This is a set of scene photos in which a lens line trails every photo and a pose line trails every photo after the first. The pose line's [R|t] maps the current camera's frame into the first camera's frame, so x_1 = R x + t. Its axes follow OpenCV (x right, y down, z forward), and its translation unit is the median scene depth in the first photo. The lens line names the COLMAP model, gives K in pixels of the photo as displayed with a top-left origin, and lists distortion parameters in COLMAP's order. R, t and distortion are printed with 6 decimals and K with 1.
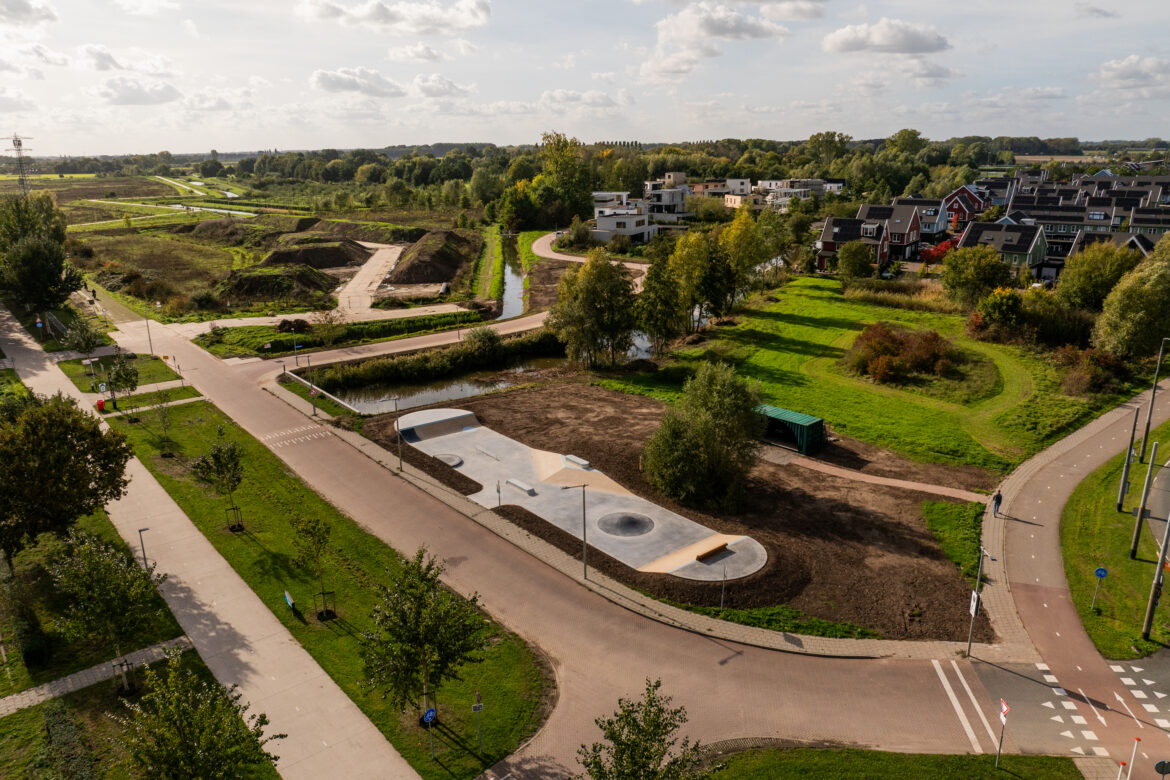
lens RADIAL K [[827.0, 0, 585.0], [0, 827.0, 390.0], [0, 0, 1]] dist [-0.038298, 0.006180]
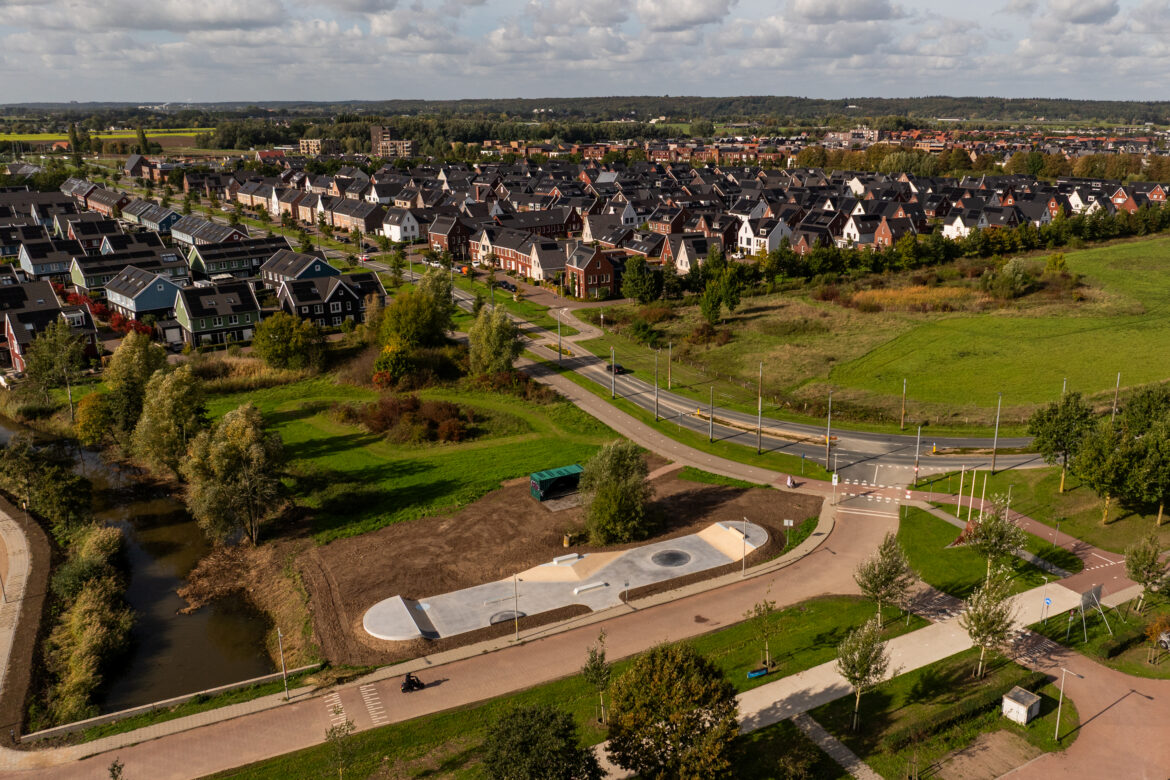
lens RADIAL K [[969.1, 0, 682.2], [0, 969.1, 391.0], [0, 0, 1]] dist [-0.011547, -0.001684]
pose [[0.163861, -0.264633, 0.950326, -0.996360], [0.273322, 0.937812, 0.214020, -0.315800], [-0.947863, 0.224675, 0.226001, 0.357891]]
